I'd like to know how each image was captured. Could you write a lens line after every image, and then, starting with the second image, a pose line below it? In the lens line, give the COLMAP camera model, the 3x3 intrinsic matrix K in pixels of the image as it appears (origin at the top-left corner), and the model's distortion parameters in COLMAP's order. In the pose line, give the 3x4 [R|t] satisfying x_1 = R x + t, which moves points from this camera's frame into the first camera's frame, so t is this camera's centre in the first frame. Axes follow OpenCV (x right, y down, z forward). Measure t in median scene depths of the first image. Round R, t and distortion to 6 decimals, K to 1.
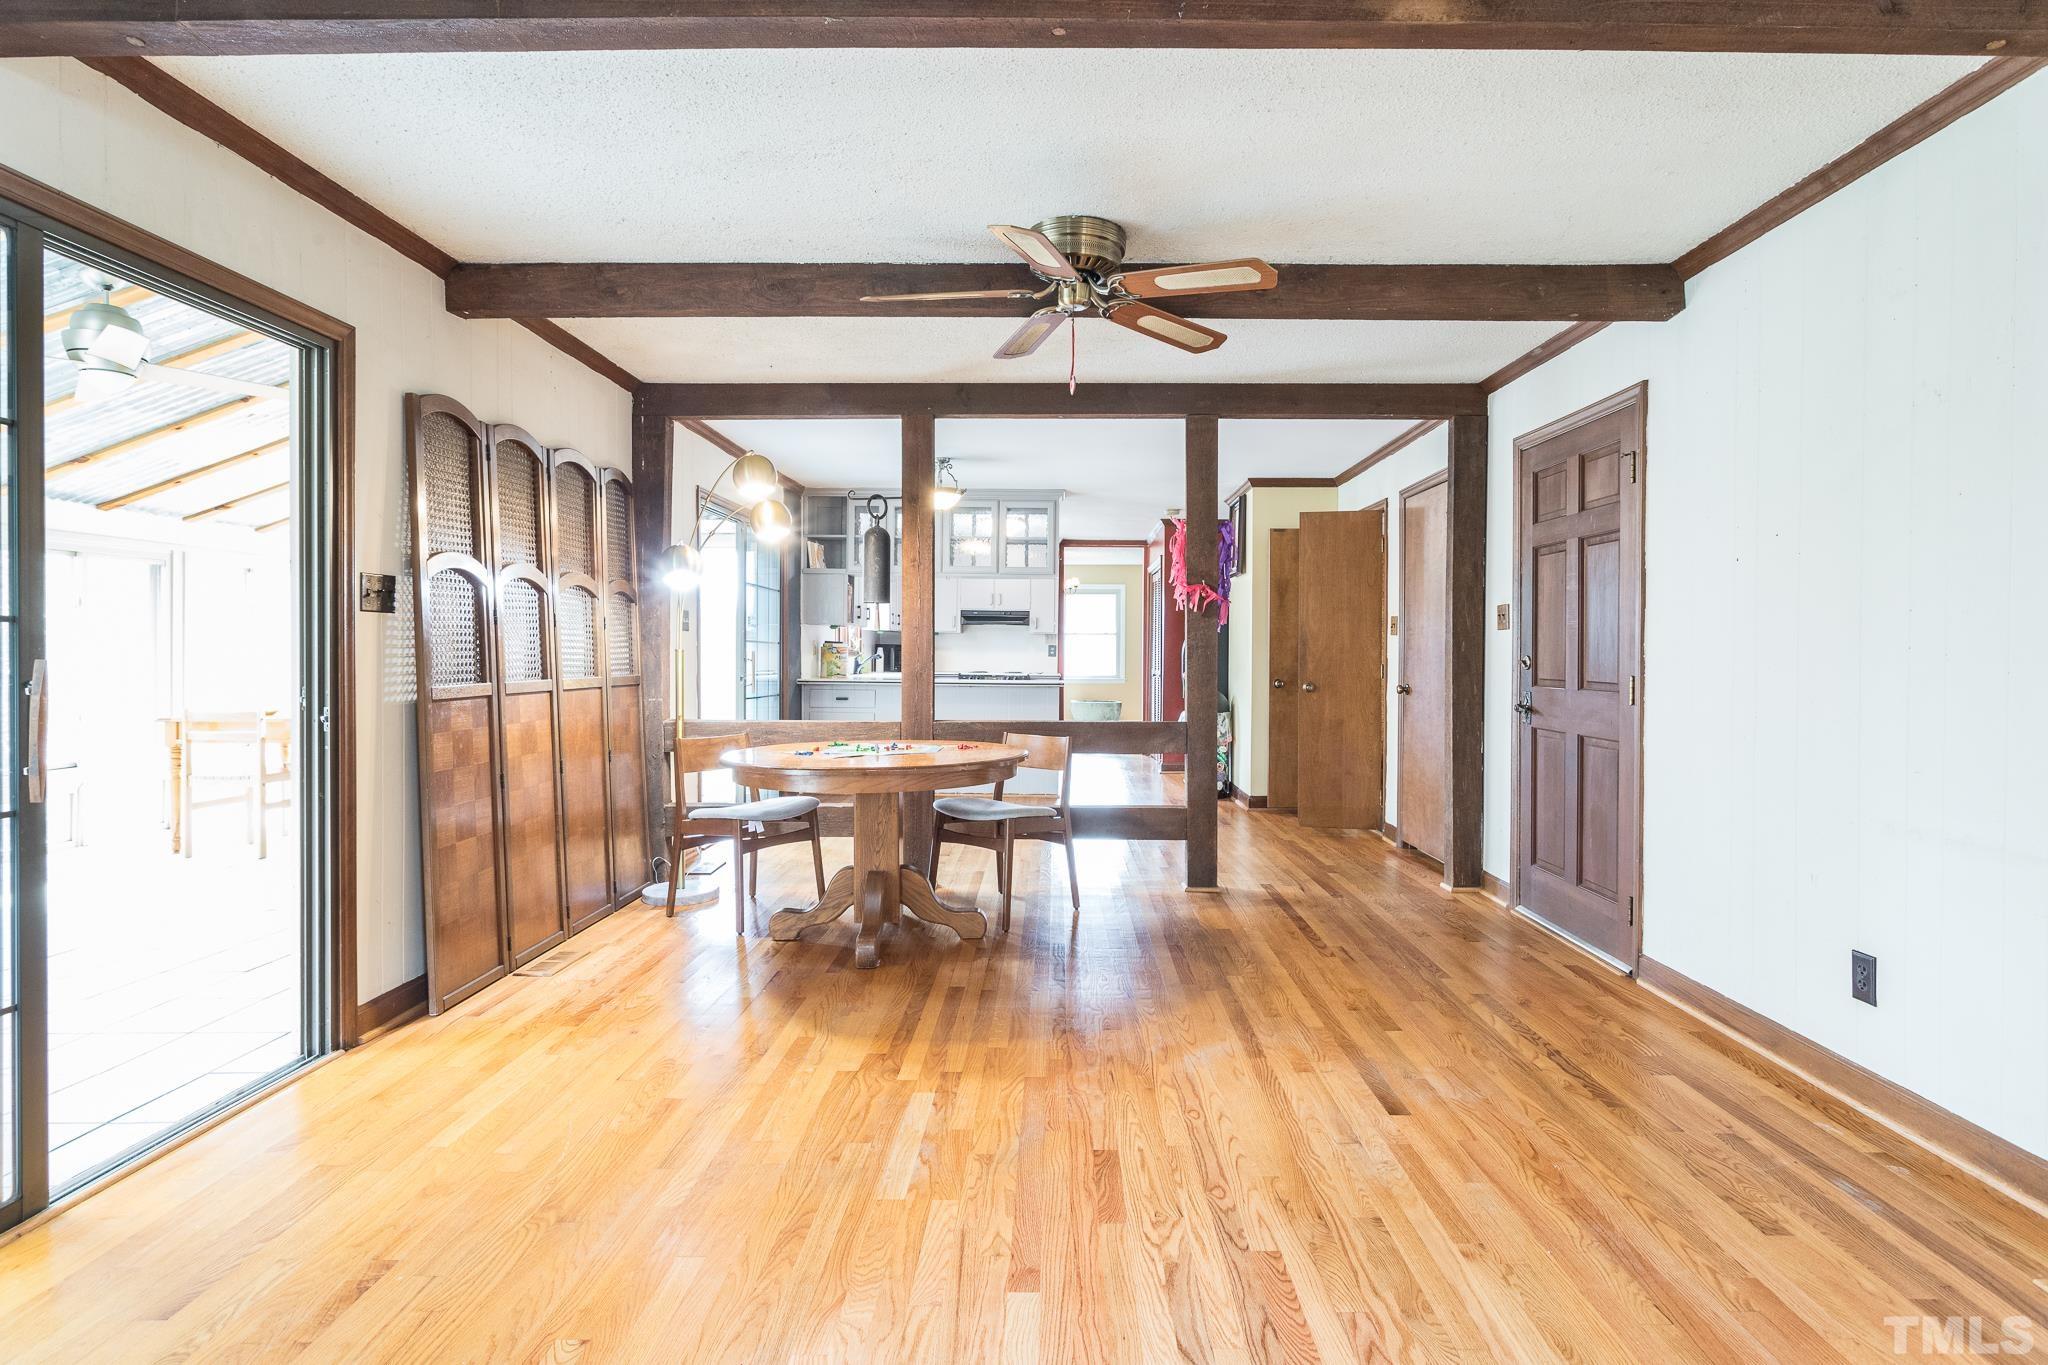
lens RADIAL K [[1055.9, 0, 1034.6], [0, 1055.9, 677.3], [0, 0, 1]] dist [-0.003574, 0.000212]
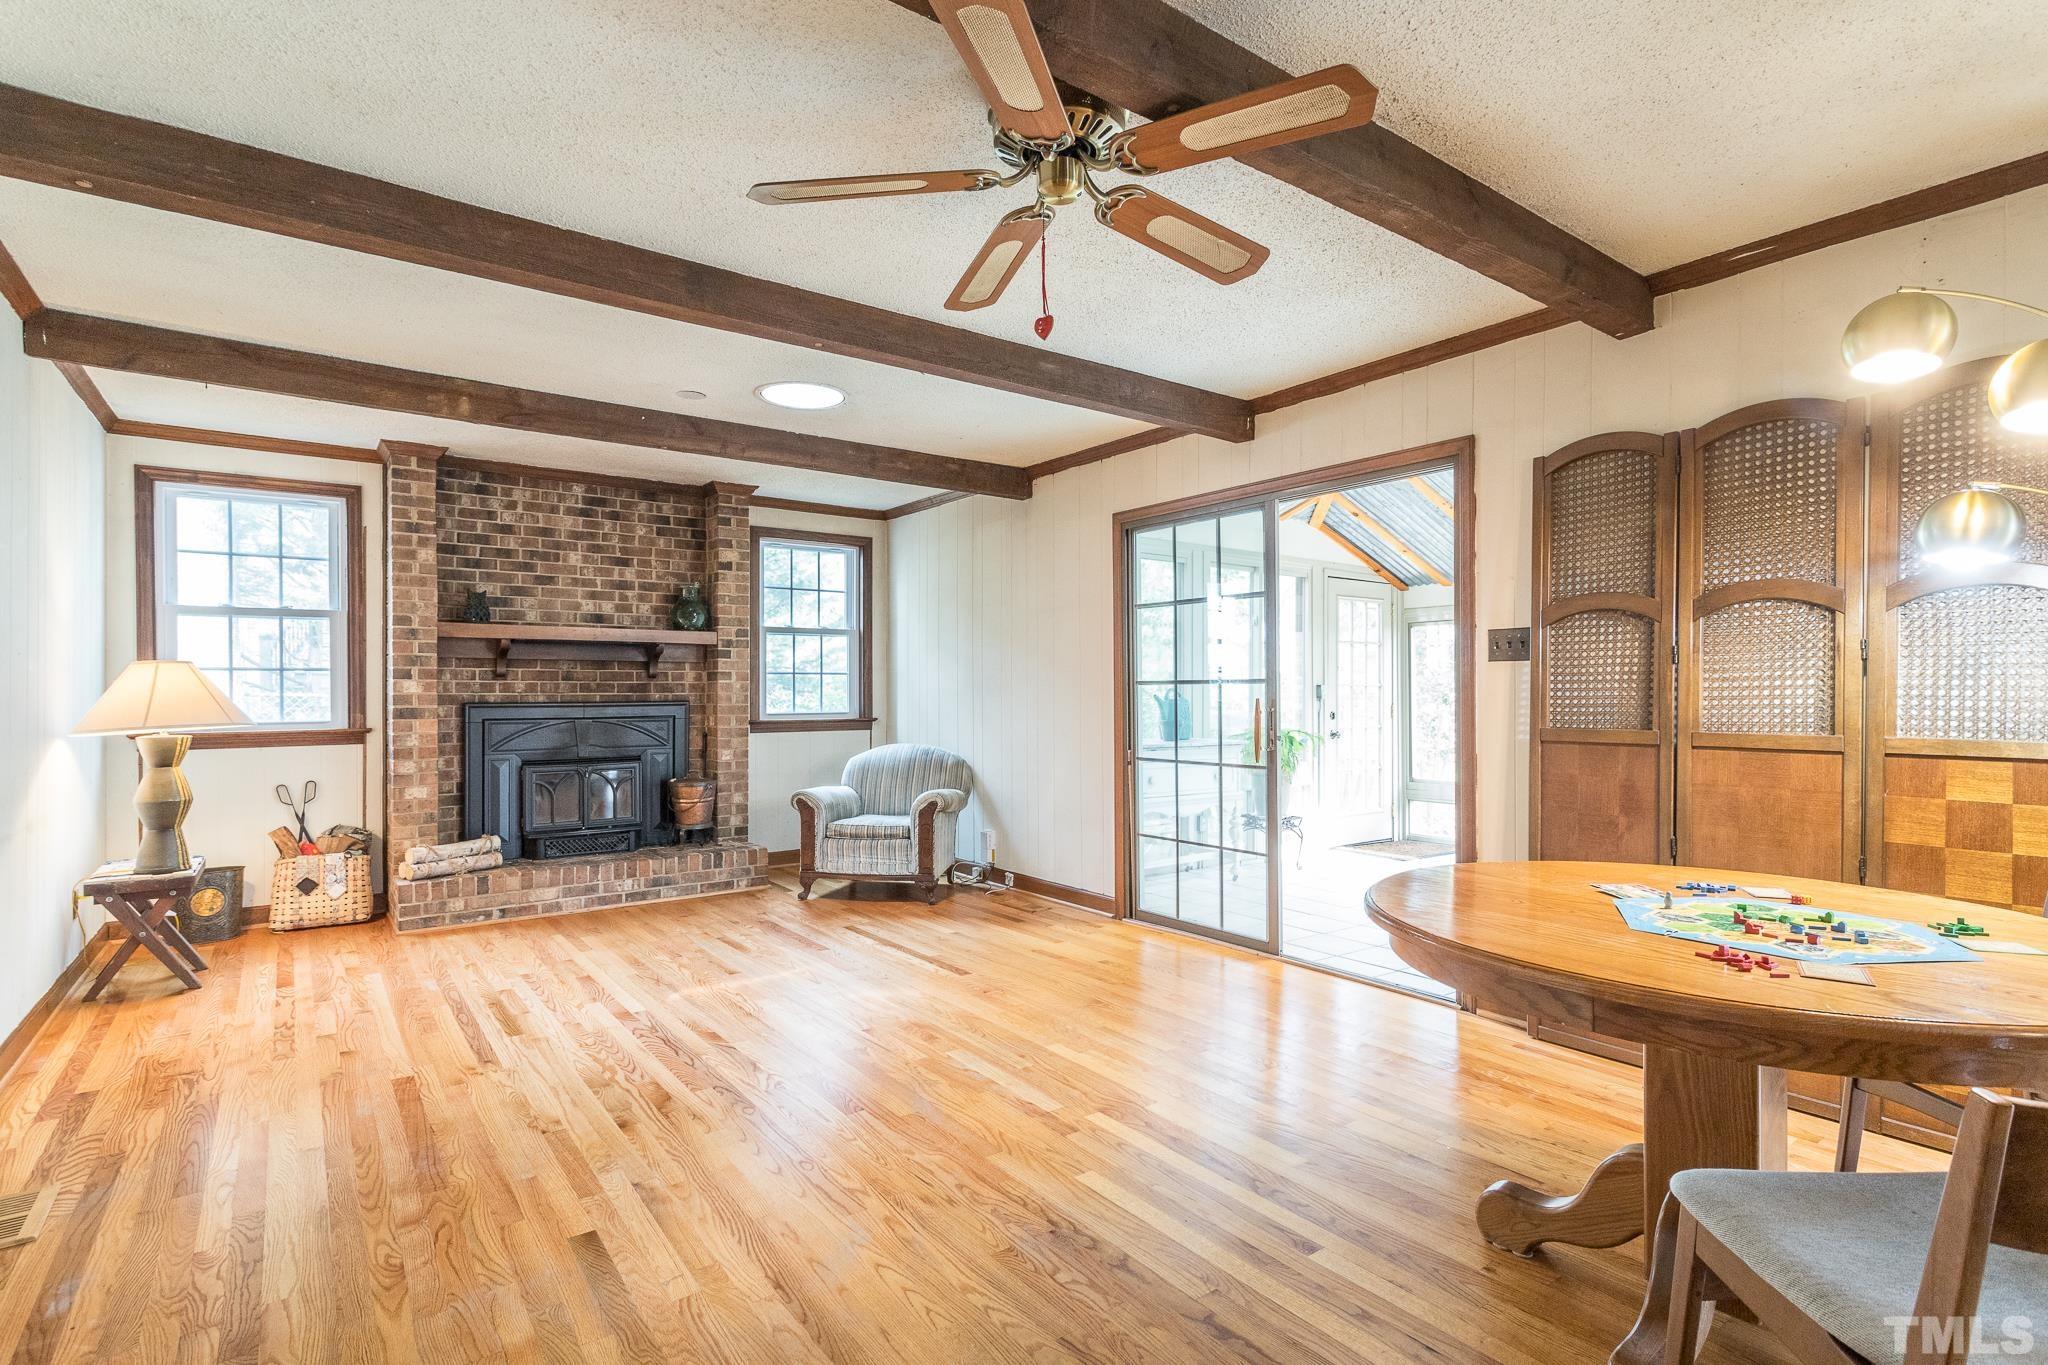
lens RADIAL K [[992.1, 0, 1053.5], [0, 992.1, 689.7], [0, 0, 1]] dist [0.002264, 0.001296]
pose [[-0.781954, 0.001759, -0.623333, 0.622330], [-0.007395, 0.999899, 0.012098, -0.053094], [0.623292, 0.014070, -0.781863, 2.110939]]
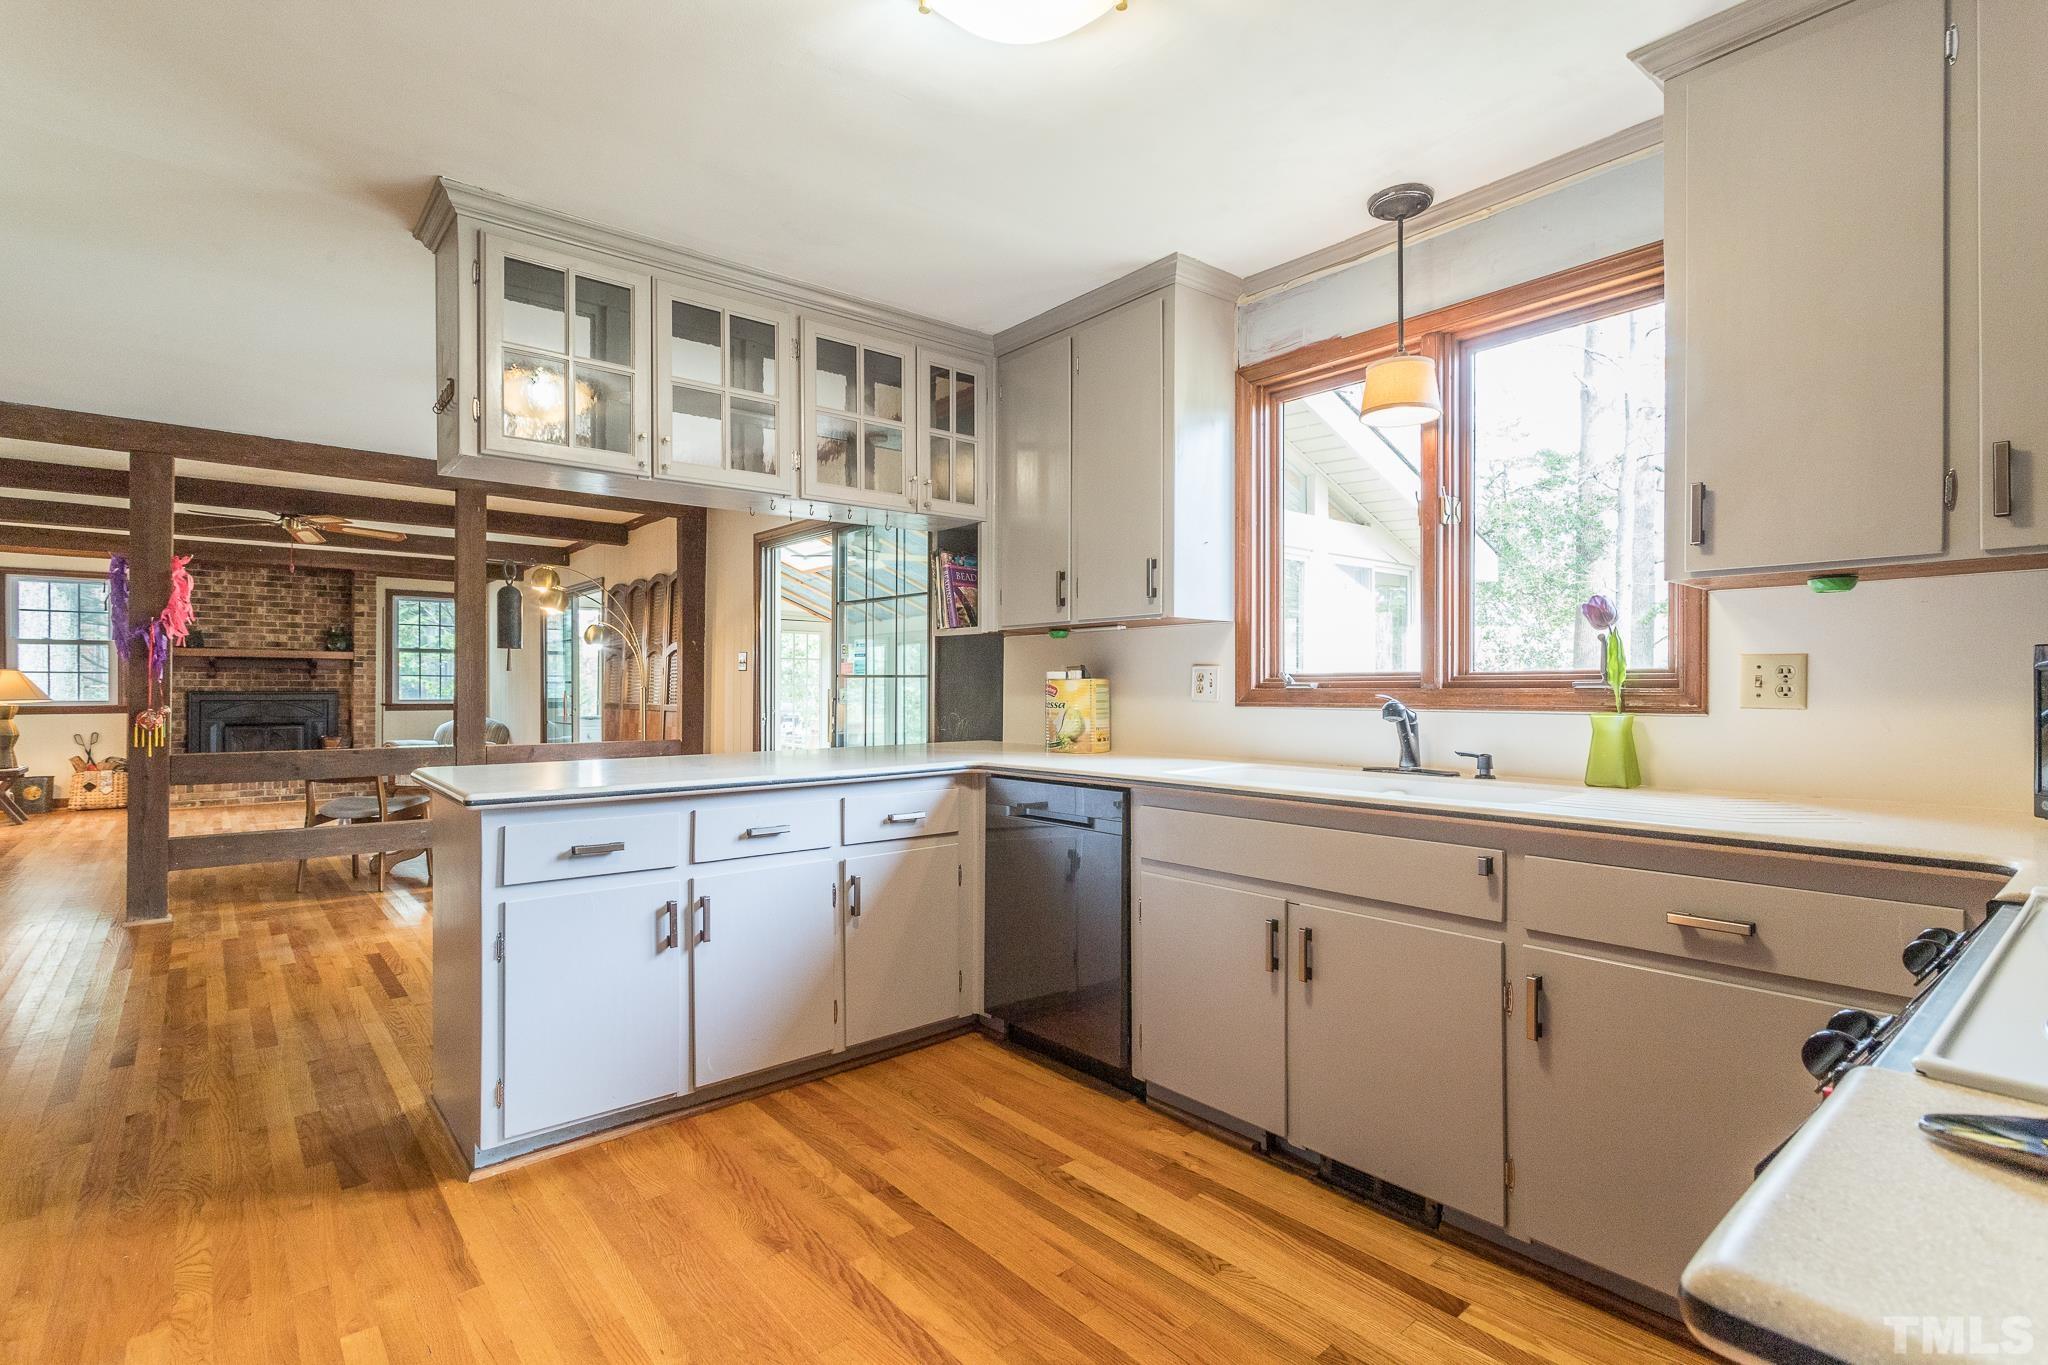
lens RADIAL K [[992.1, 0, 1059.8], [0, 992.1, 686.3], [0, 0, 1]] dist [0.002264, 0.001296]
pose [[-0.740566, -0.003913, -0.671973, 0.345446], [-0.014639, 0.999840, 0.010310, -0.105088], [0.671825, 0.017472, -0.740504, 5.120129]]
